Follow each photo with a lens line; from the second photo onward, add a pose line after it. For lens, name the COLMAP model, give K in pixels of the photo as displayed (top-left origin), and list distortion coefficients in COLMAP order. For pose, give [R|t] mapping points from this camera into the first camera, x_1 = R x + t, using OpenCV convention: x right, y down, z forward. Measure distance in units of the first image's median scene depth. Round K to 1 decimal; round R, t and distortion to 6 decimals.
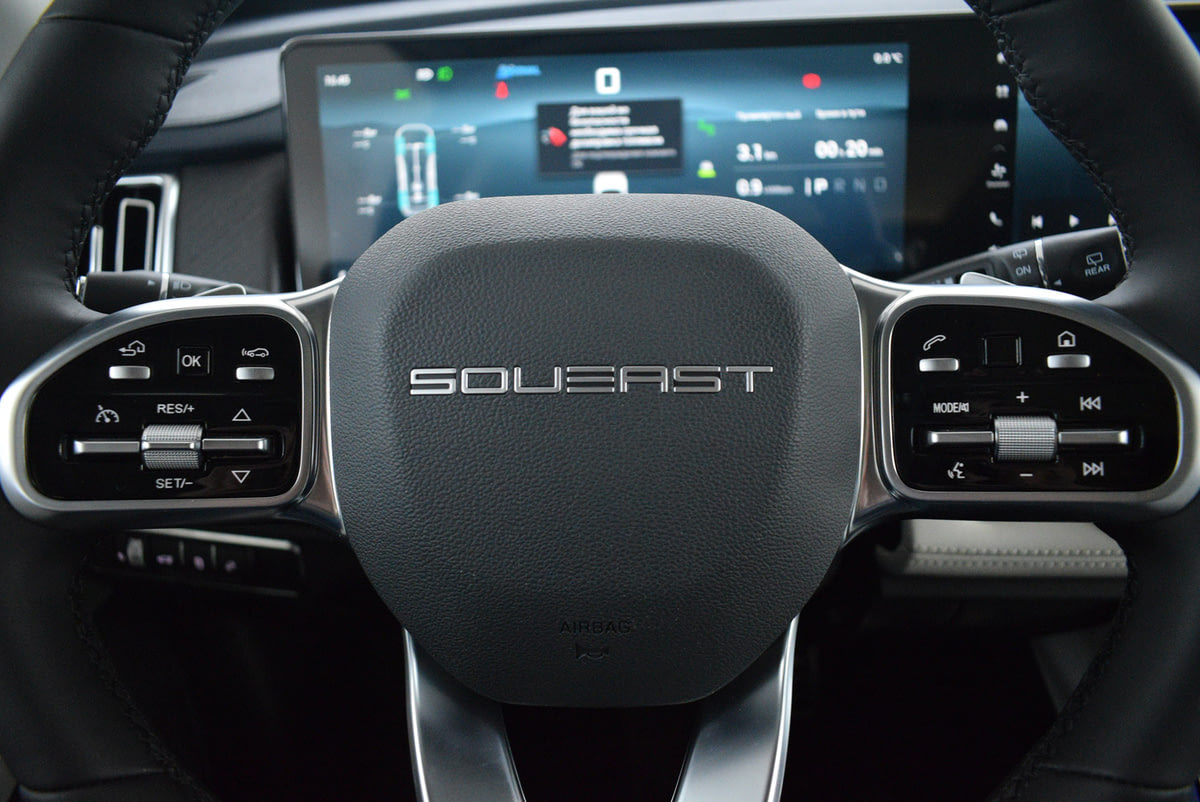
lens RADIAL K [[899.0, 0, 600.0], [0, 899.0, 401.0], [0, 0, 1]] dist [-0.024053, -0.000403]
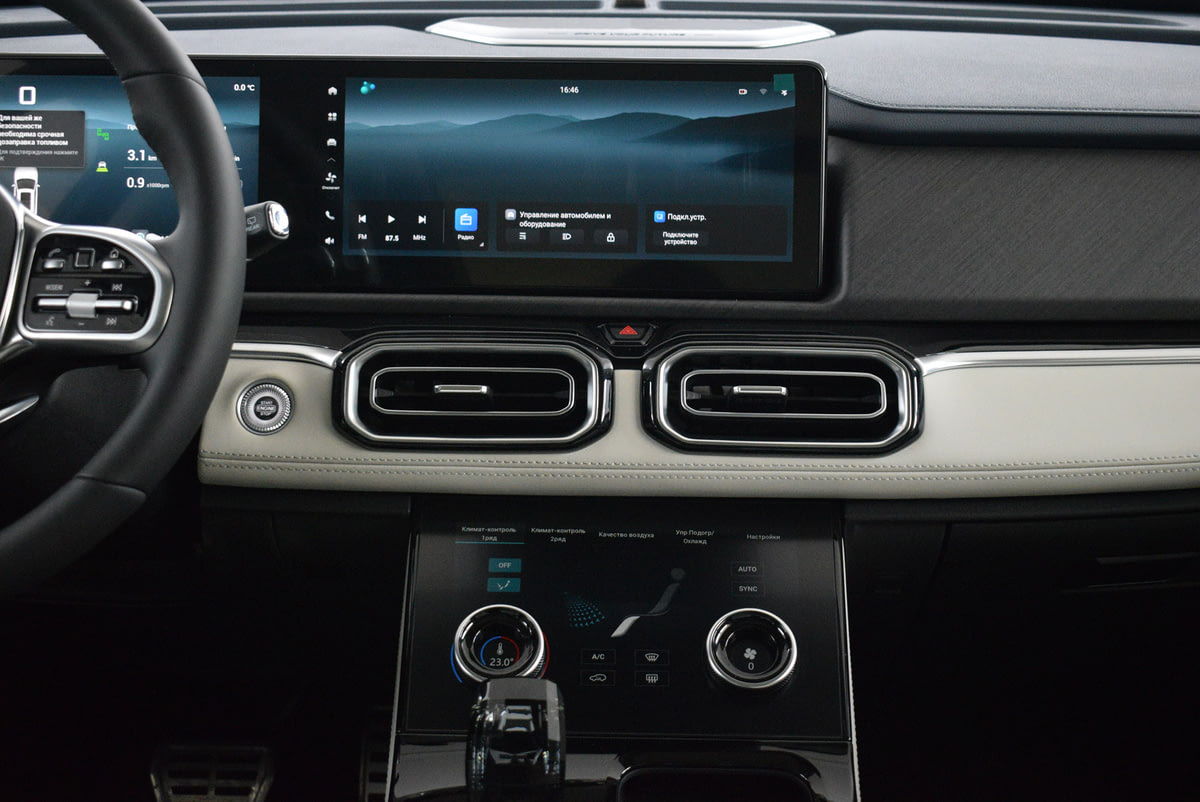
lens RADIAL K [[1713.5, 0, 600.0], [0, 1713.5, 401.0], [0, 0, 1]] dist [-0.021057, 0.022920]
pose [[0.998870, 0.045979, 0.012031, 0.801748], [-0.042917, 0.981358, -0.187334, 0.479415], [-0.020420, 0.186606, 0.982223, -1.296003]]
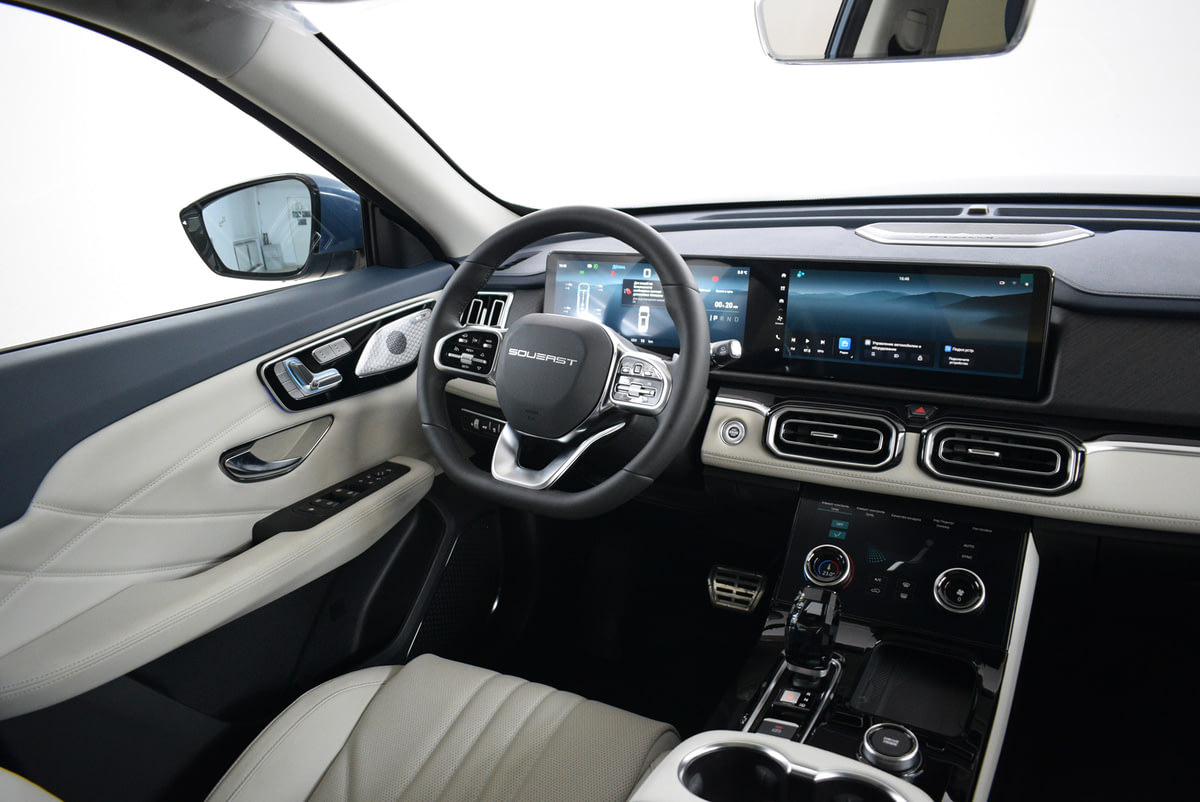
lens RADIAL K [[925.4, 0, 600.0], [0, 925.4, 401.0], [0, 0, 1]] dist [-0.011727, 0.003502]
pose [[0.881751, 0.134235, -0.452212, 1.203824], [-0.185563, 0.980071, -0.070897, 0.250402], [0.433683, 0.146427, 0.889088, -1.506332]]
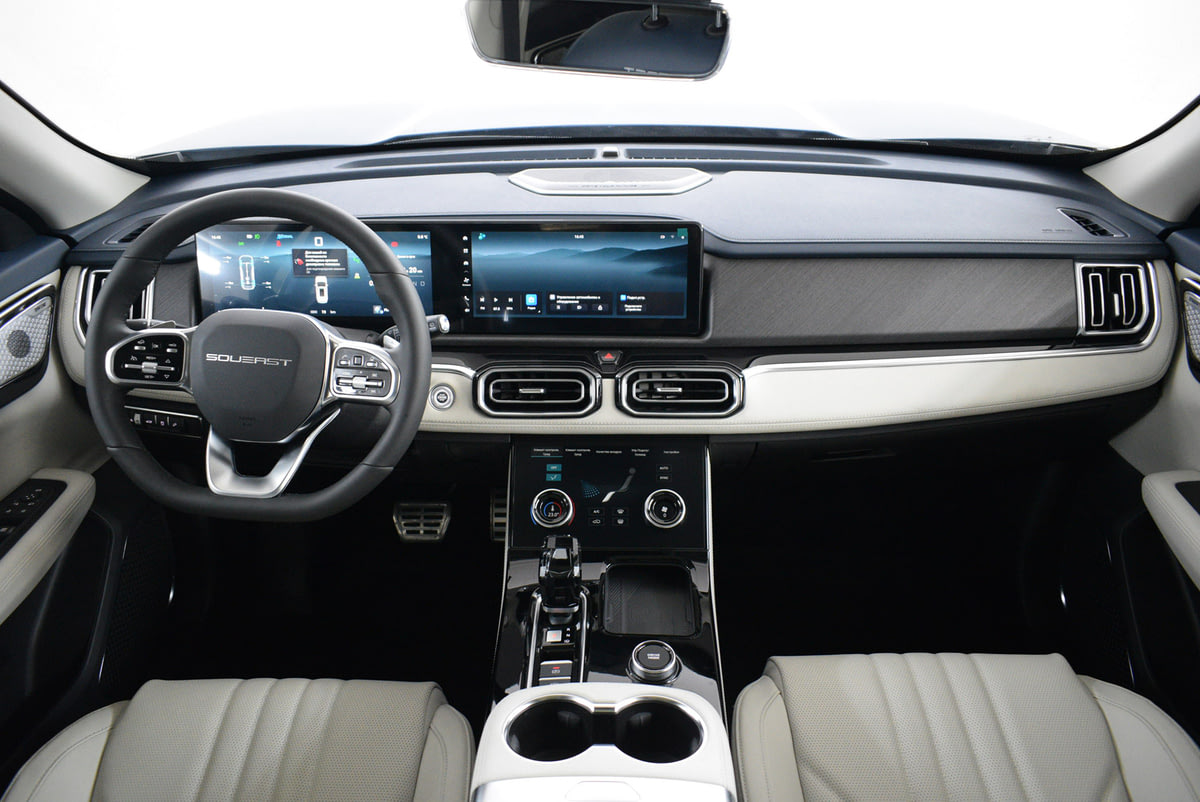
lens RADIAL K [[925.4, 0, 600.0], [0, 925.4, 401.0], [0, 0, 1]] dist [-0.011727, 0.003502]
pose [[0.999578, 0.028230, 0.006796, 0.823445], [-0.028364, 0.999387, 0.020513, 0.030575], [-0.006213, -0.020697, 0.999766, -1.713888]]
